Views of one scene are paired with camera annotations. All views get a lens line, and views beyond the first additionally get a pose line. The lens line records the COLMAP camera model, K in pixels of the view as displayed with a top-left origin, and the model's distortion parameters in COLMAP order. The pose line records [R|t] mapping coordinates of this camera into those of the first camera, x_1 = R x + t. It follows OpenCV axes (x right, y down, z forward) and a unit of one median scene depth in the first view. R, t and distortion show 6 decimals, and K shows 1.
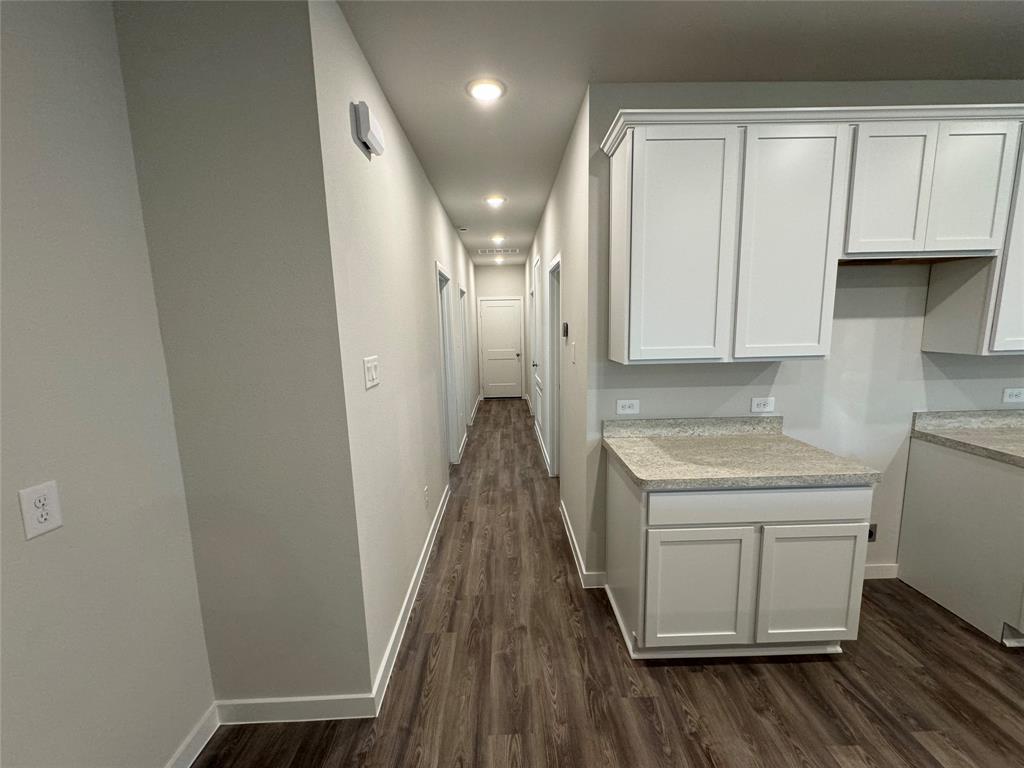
lens RADIAL K [[410.1, 0, 512.0], [0, 410.1, 384.0], [0, 0, 1]] dist [0.014557, -0.000073]
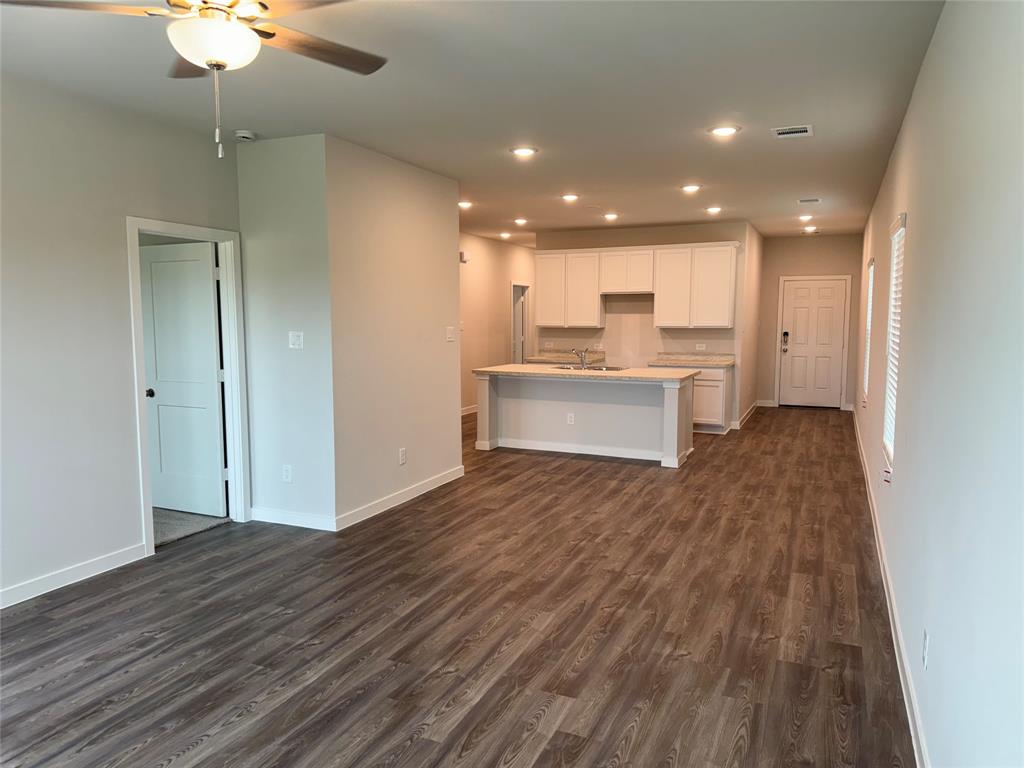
lens RADIAL K [[719.2, 0, 512.0], [0, 719.2, 384.0], [0, 0, 1]] dist [0.000429, 0.000004]
pose [[0.902119, 0.060612, -0.427208, 2.299893], [-0.066612, 0.997779, 0.000901, 0.353656], [0.426314, 0.027645, 0.904153, -3.689952]]
